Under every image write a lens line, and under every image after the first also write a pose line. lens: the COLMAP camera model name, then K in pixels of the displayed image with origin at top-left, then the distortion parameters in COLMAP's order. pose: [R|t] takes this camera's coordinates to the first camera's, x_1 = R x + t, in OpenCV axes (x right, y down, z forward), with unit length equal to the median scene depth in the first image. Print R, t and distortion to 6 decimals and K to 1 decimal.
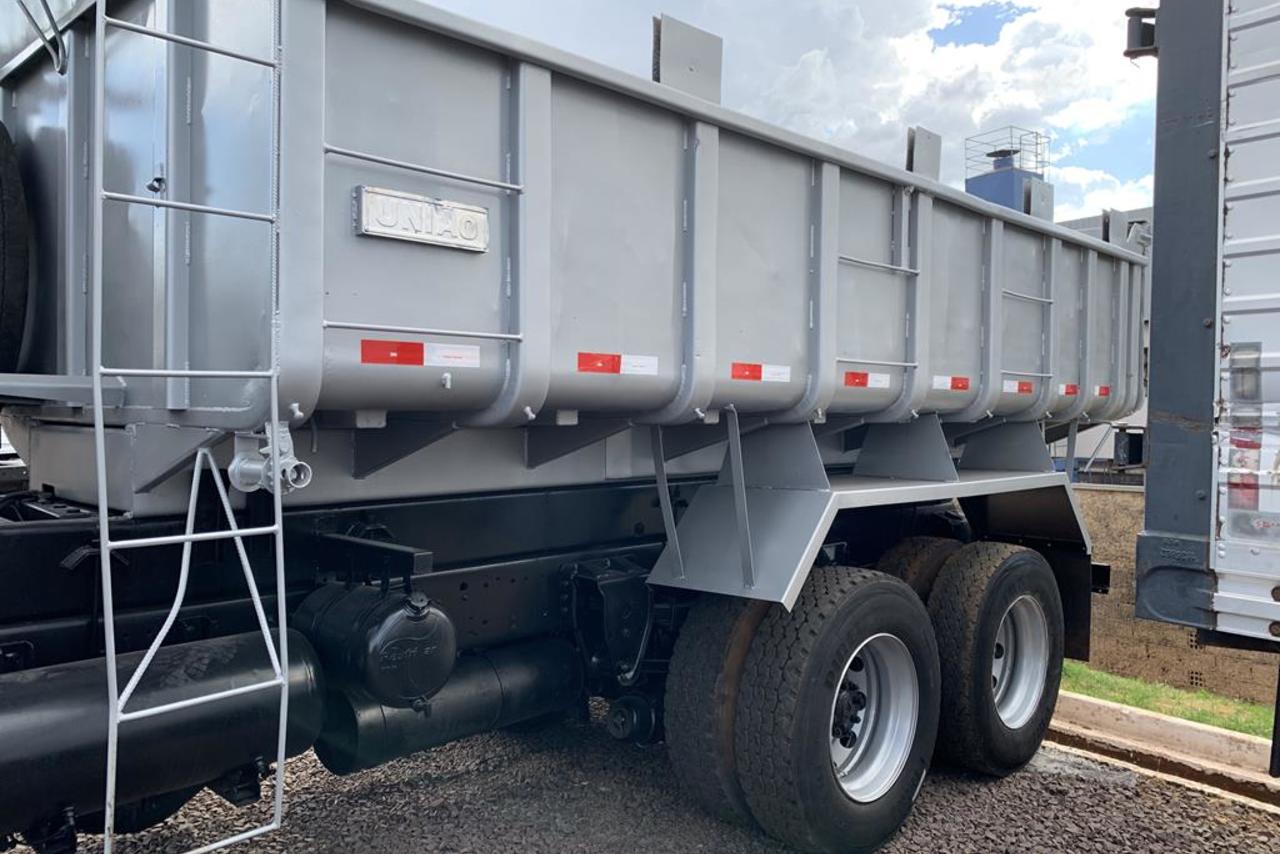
lens RADIAL K [[1025.3, 0, 606.6], [0, 1025.3, 462.8], [0, 0, 1]] dist [0.015489, -0.005579]
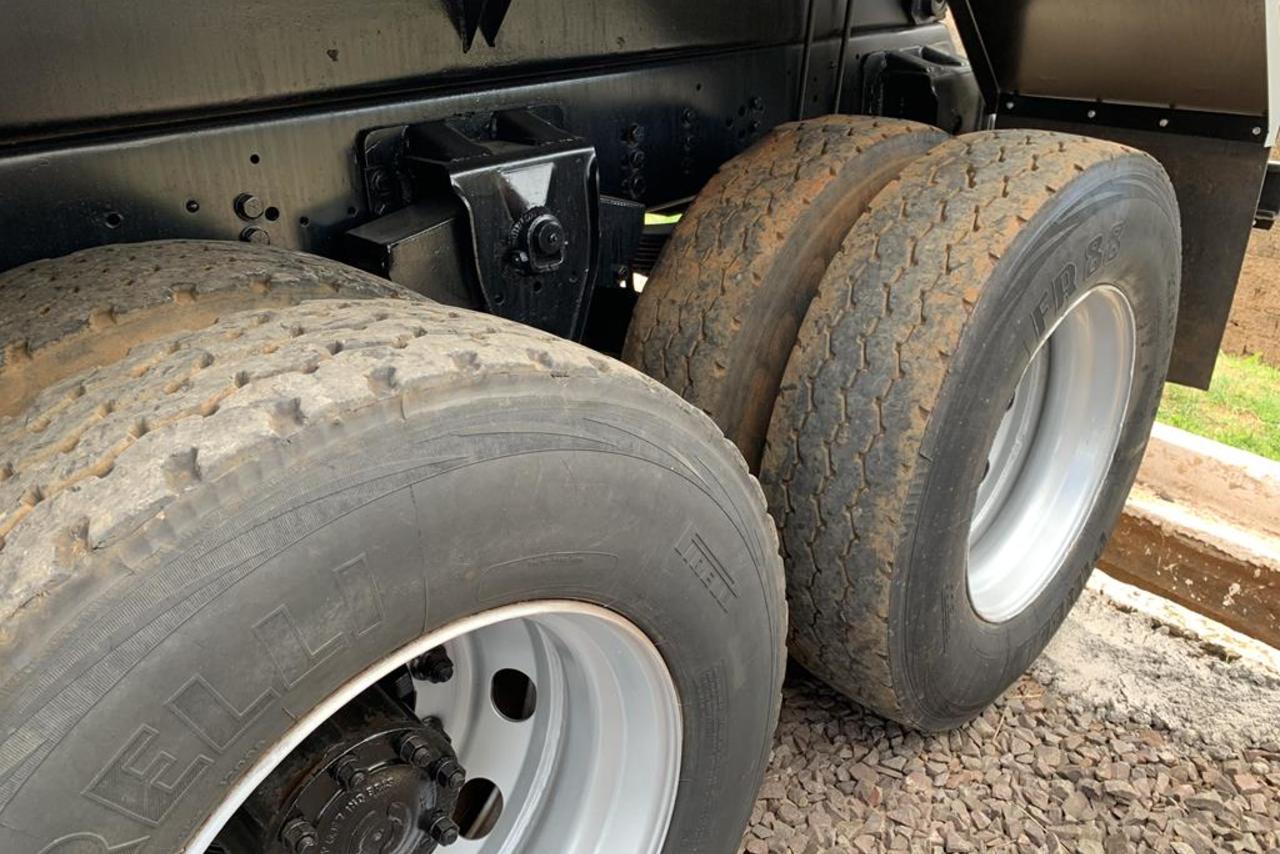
lens RADIAL K [[935.2, 0, 640.0], [0, 935.2, 427.0], [0, 0, 1]] dist [0.037062, 0.001356]
pose [[0.999568, -0.017391, -0.023712, 0.259342], [0.025326, 0.918894, 0.393691, 0.041507], [0.014942, -0.394122, 0.918937, 0.686668]]
